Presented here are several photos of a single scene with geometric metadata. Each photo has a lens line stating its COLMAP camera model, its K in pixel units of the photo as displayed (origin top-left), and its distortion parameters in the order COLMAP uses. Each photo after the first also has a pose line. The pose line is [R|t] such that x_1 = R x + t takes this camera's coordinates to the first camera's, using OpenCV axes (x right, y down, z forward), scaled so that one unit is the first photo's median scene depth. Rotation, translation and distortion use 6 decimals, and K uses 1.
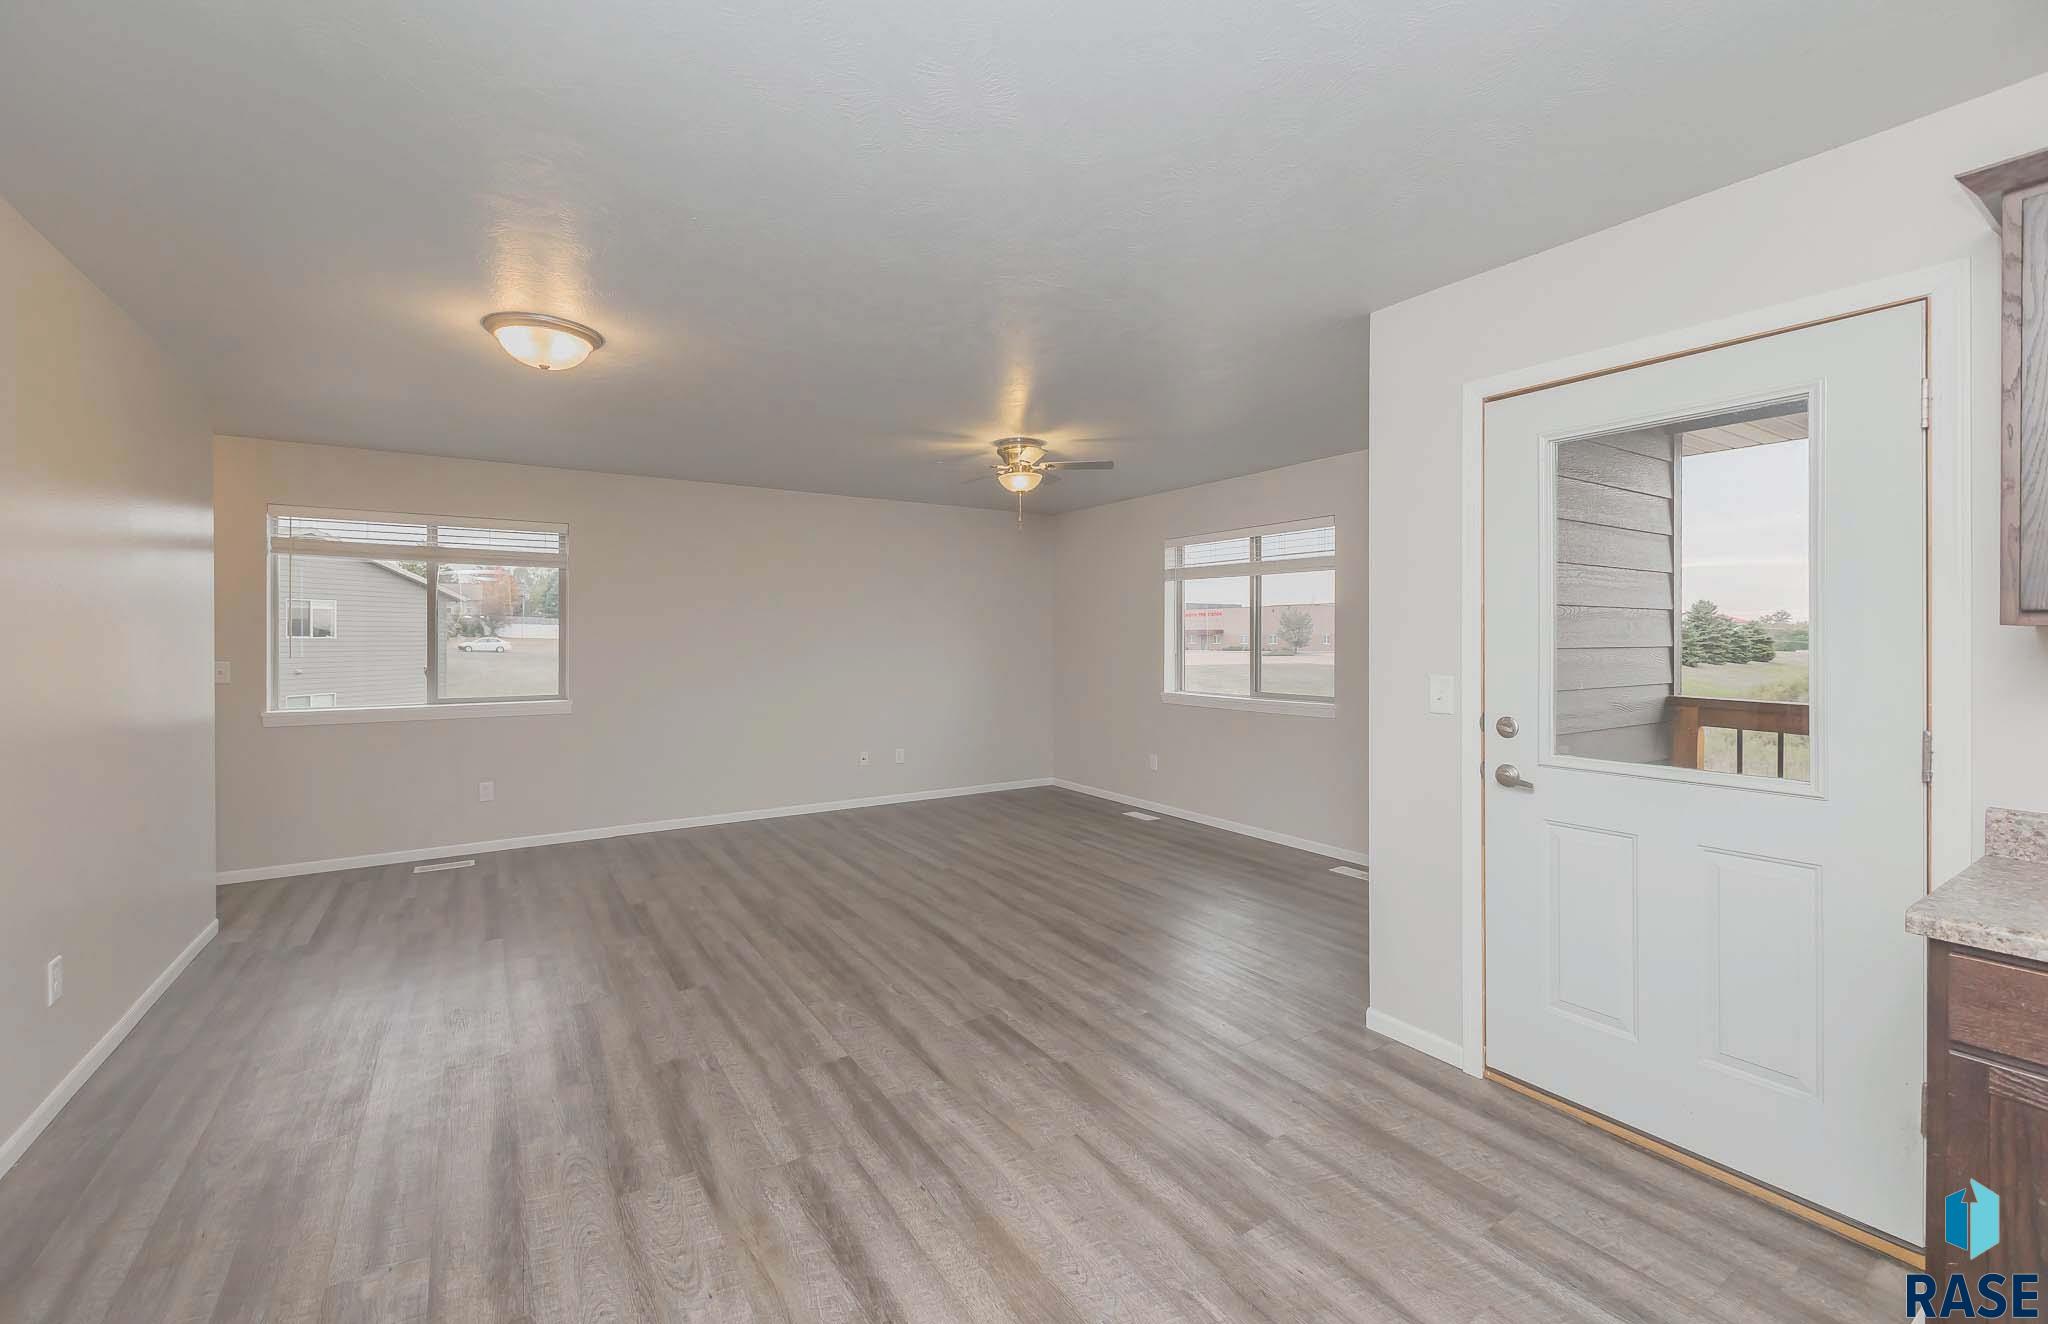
lens RADIAL K [[835.6, 0, 1000.7], [0, 835.6, 640.8], [0, 0, 1]] dist [0.002391, 0.000148]
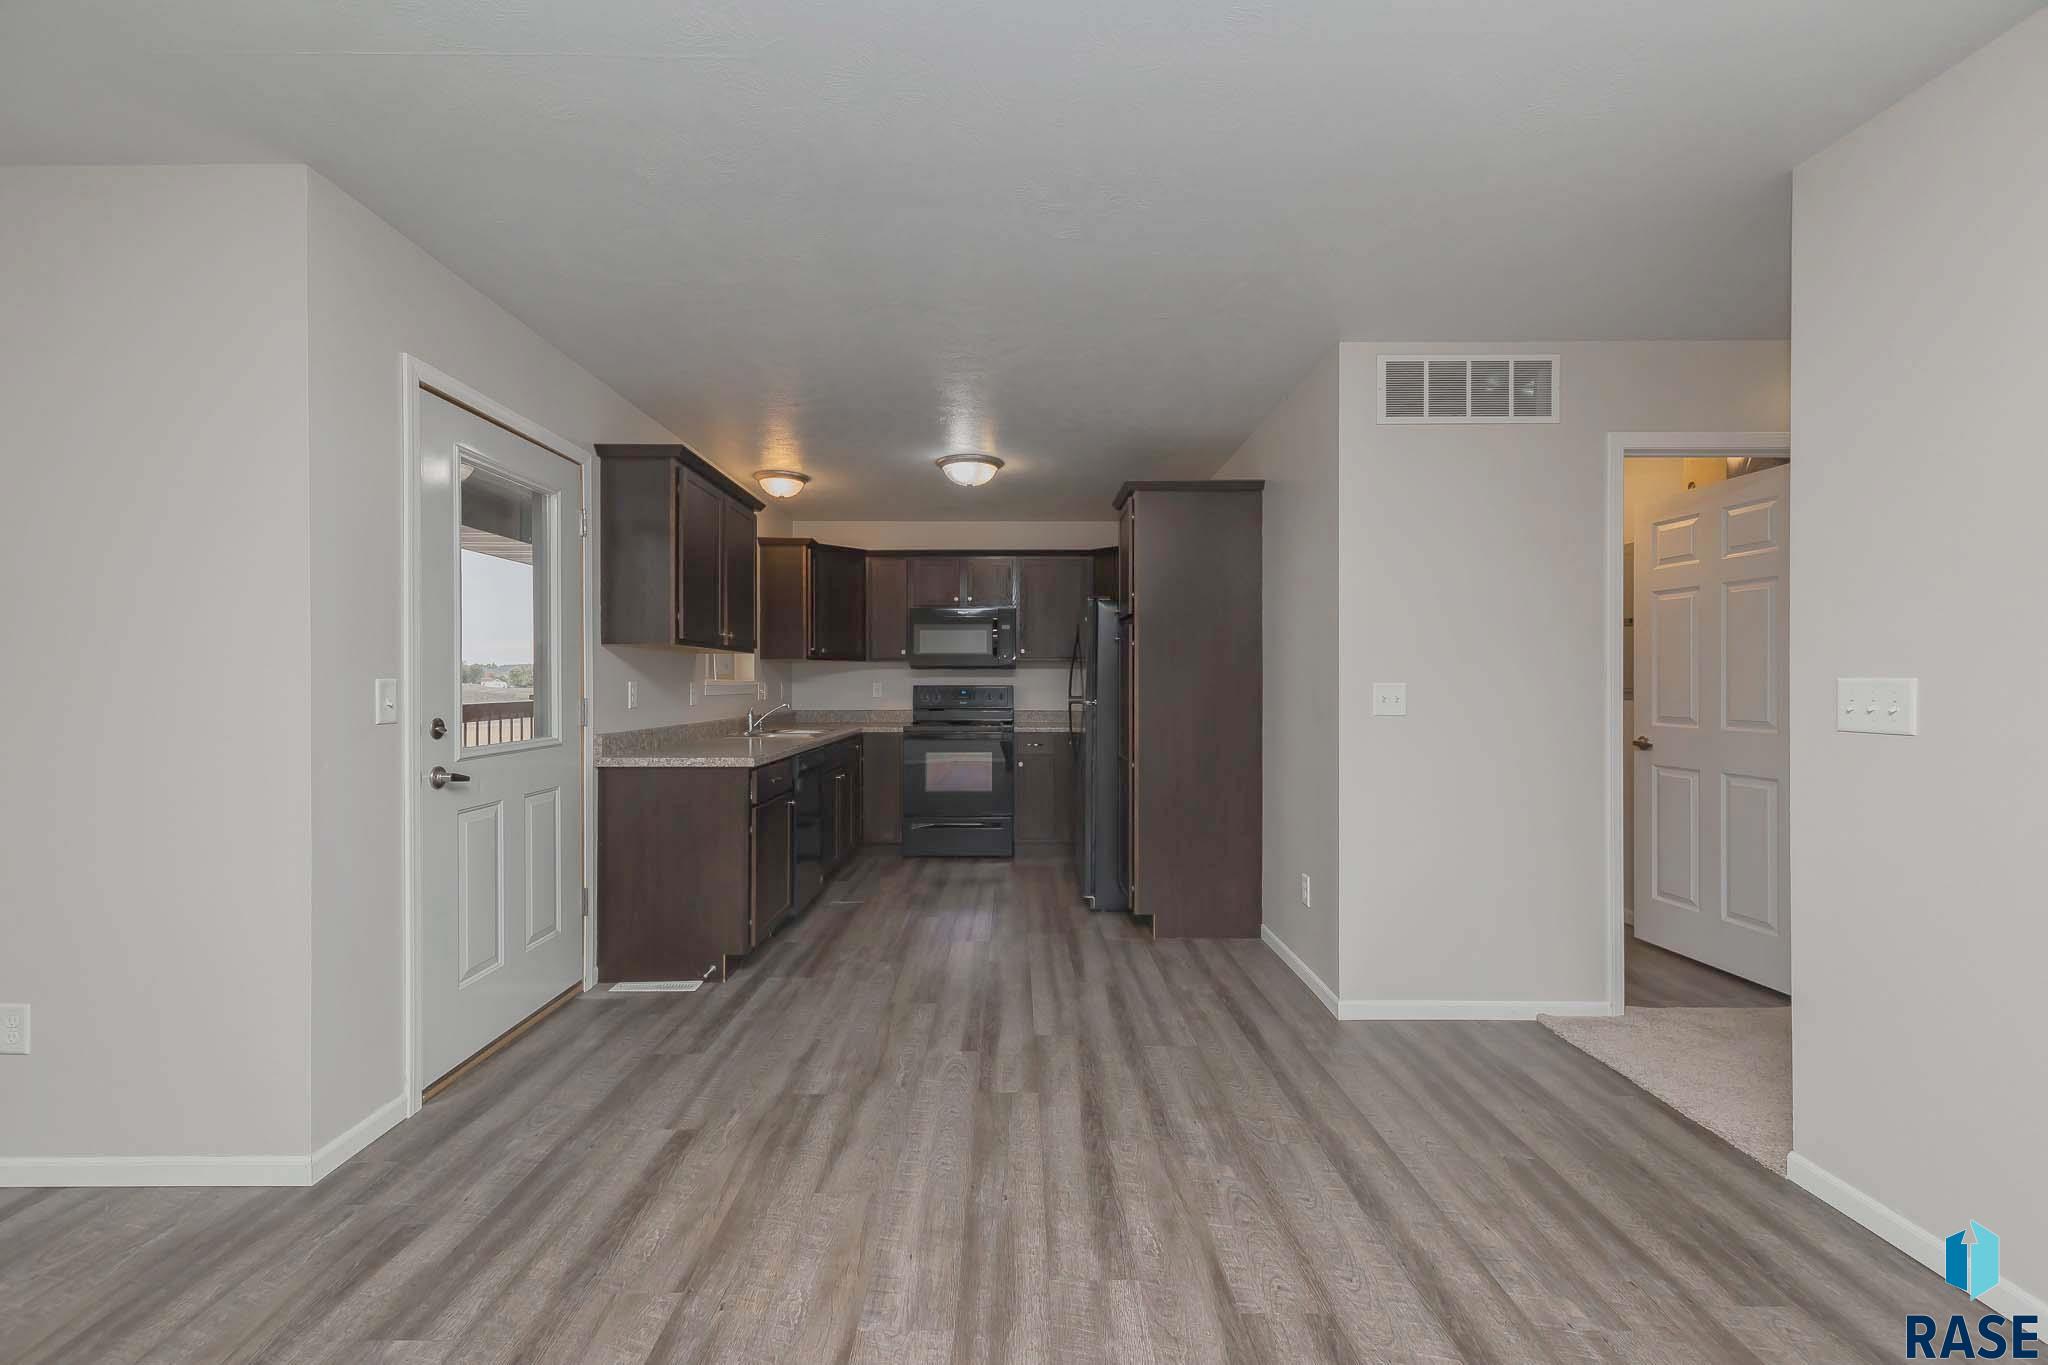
lens RADIAL K [[882.9, 0, 1024.0], [0, 882.9, 682.5], [0, 0, 1]] dist [0.011213, -0.000023]
pose [[-0.855237, 0.000445, 0.518236, -0.354101], [0.004193, 0.999973, 0.006062, 0.031077], [-0.518220, 0.007358, -0.855216, 1.027168]]
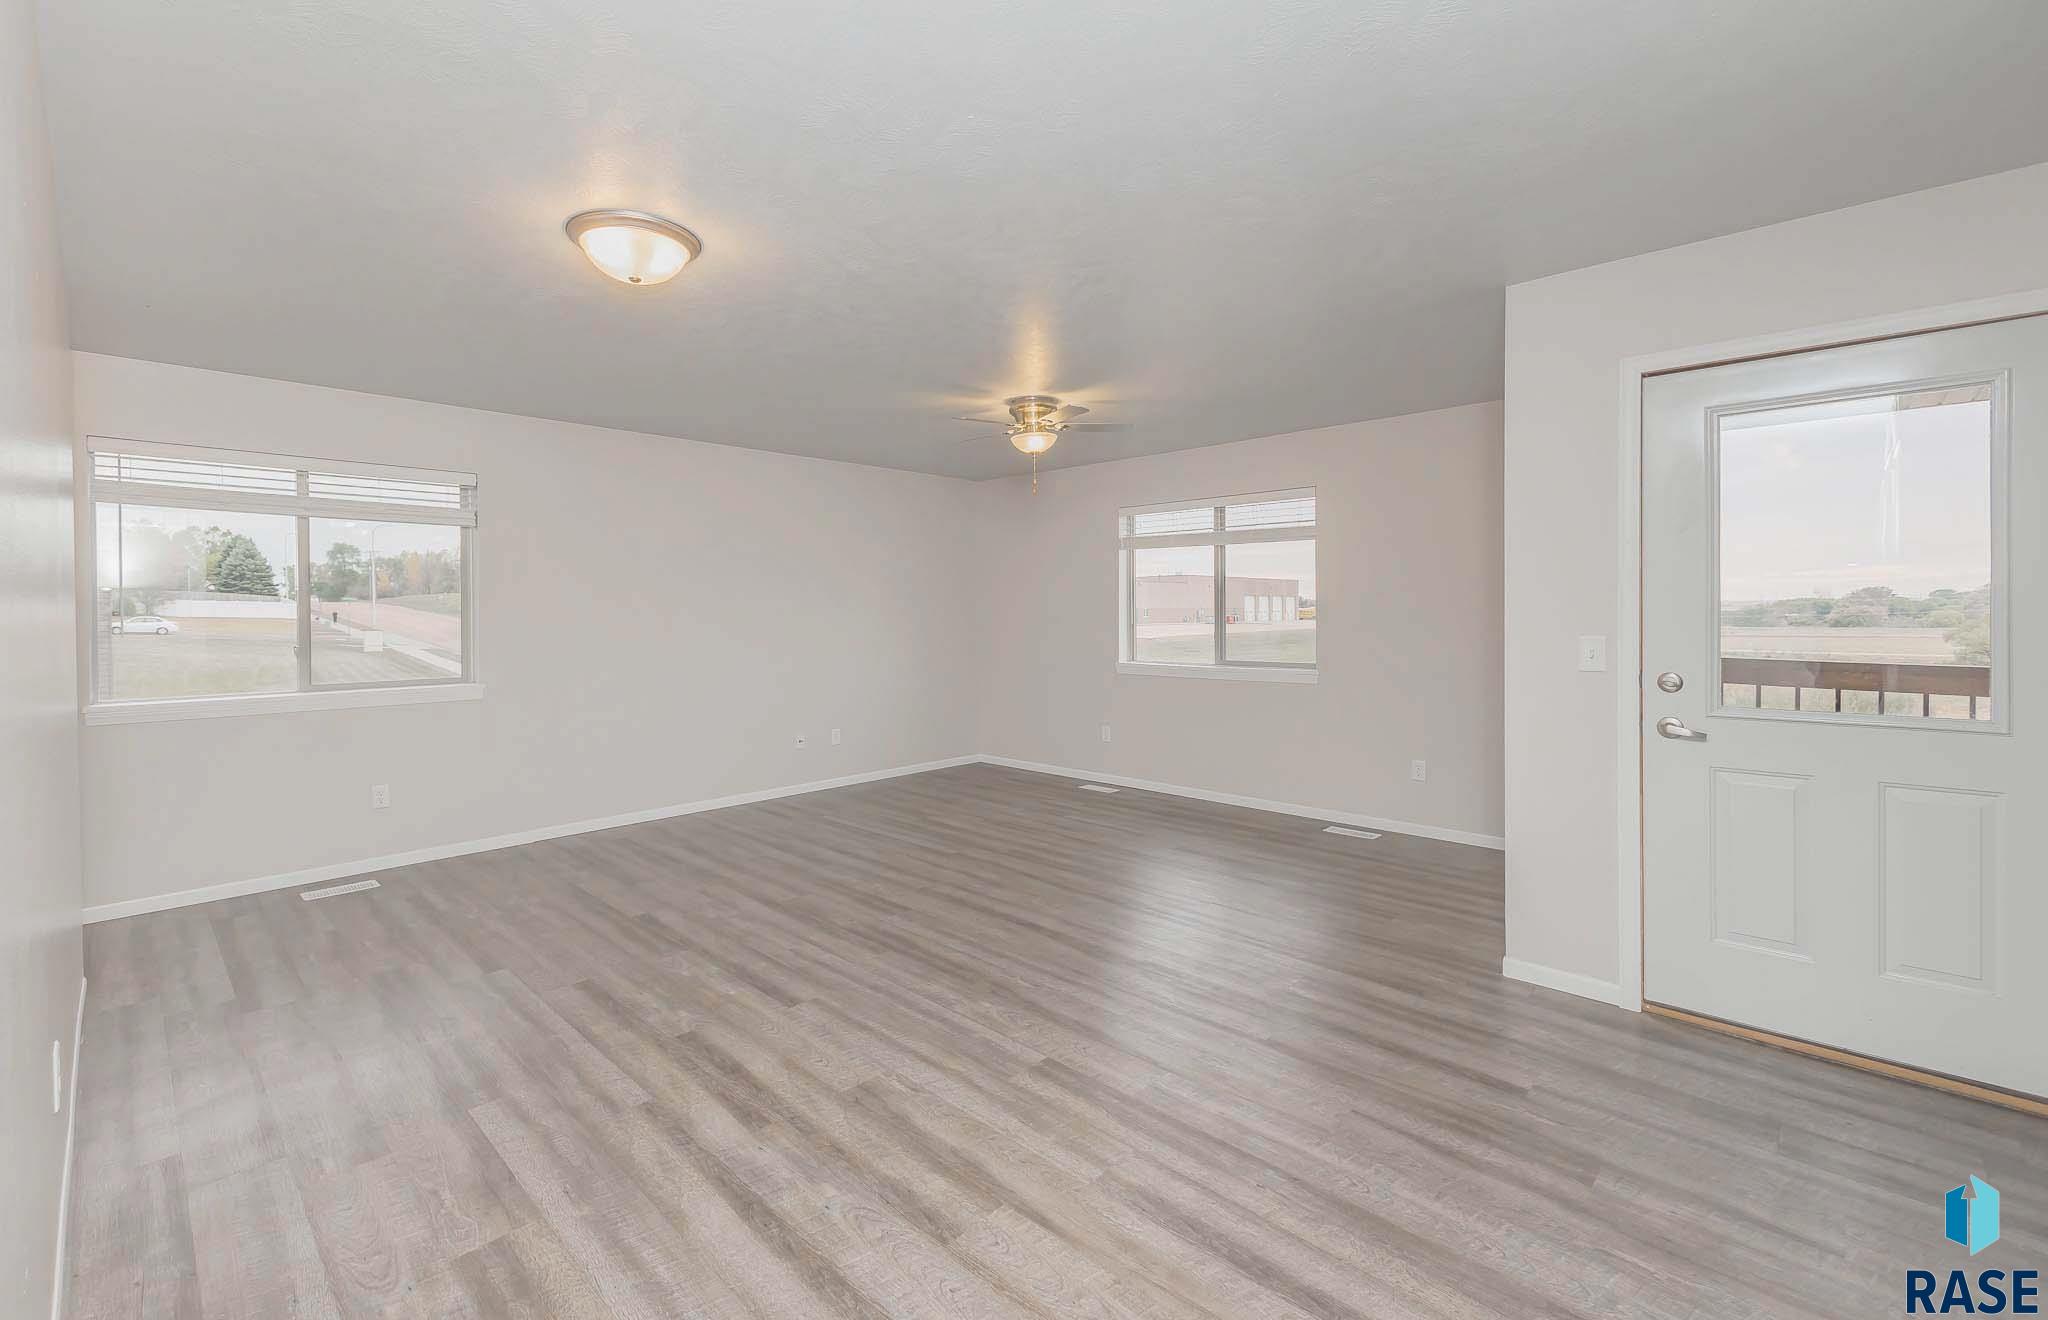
lens RADIAL K [[861.2, 0, 965.2], [0, 861.2, 625.3], [0, 0, 1]] dist [0.003596, 0.000324]
pose [[0.978028, -0.007758, 0.208327, -0.338928], [0.005630, 0.999926, 0.010804, 0.008698], [-0.208396, -0.009394, 0.978000, 0.072880]]
